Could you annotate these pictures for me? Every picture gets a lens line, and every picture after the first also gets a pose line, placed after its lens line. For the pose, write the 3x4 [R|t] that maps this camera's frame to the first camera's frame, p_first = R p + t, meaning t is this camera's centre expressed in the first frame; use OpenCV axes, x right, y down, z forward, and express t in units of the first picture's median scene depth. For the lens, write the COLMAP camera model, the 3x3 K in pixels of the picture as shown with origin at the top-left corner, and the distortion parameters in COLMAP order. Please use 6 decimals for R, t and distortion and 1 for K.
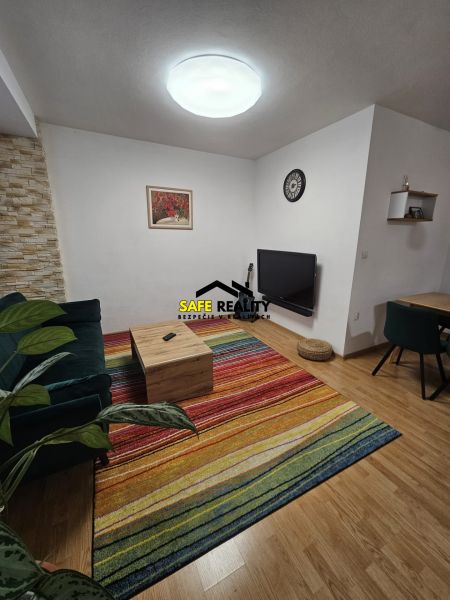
lens RADIAL K [[245.8, 0, 227.7], [0, 245.8, 298.6], [0, 0, 1]] dist [-0.001572, -0.000659]
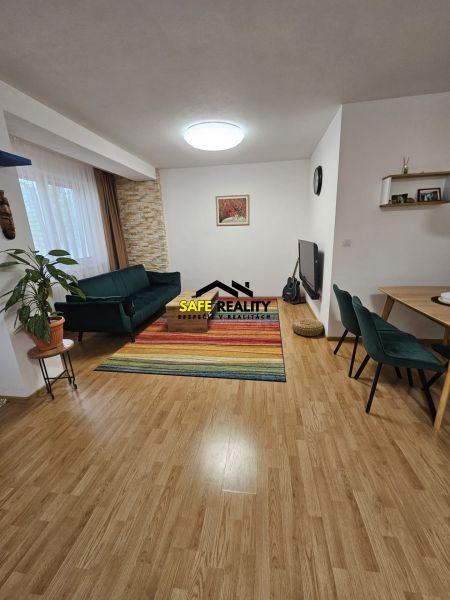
lens RADIAL K [[245.8, 0, 227.8], [0, 245.8, 295.7], [0, 0, 1]] dist [-0.001572, -0.000659]
pose [[0.810443, 0.113350, -0.574746, 0.754000], [-0.105585, 0.993298, 0.047012, 0.052668], [0.576223, 0.022584, 0.816980, -0.150903]]
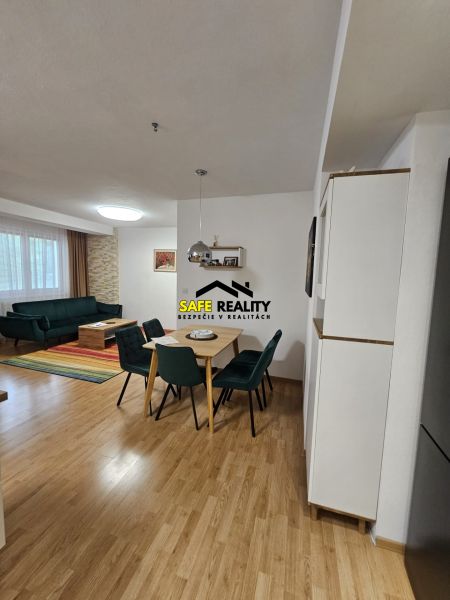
lens RADIAL K [[245.8, 0, 226.2], [0, 245.8, 297.8], [0, 0, 1]] dist [-0.001572, -0.000659]
pose [[0.710056, 0.084046, -0.699111, 1.694483], [-0.198723, 0.976410, -0.084451, -0.062275], [0.675522, 0.198895, 0.710008, 0.143344]]
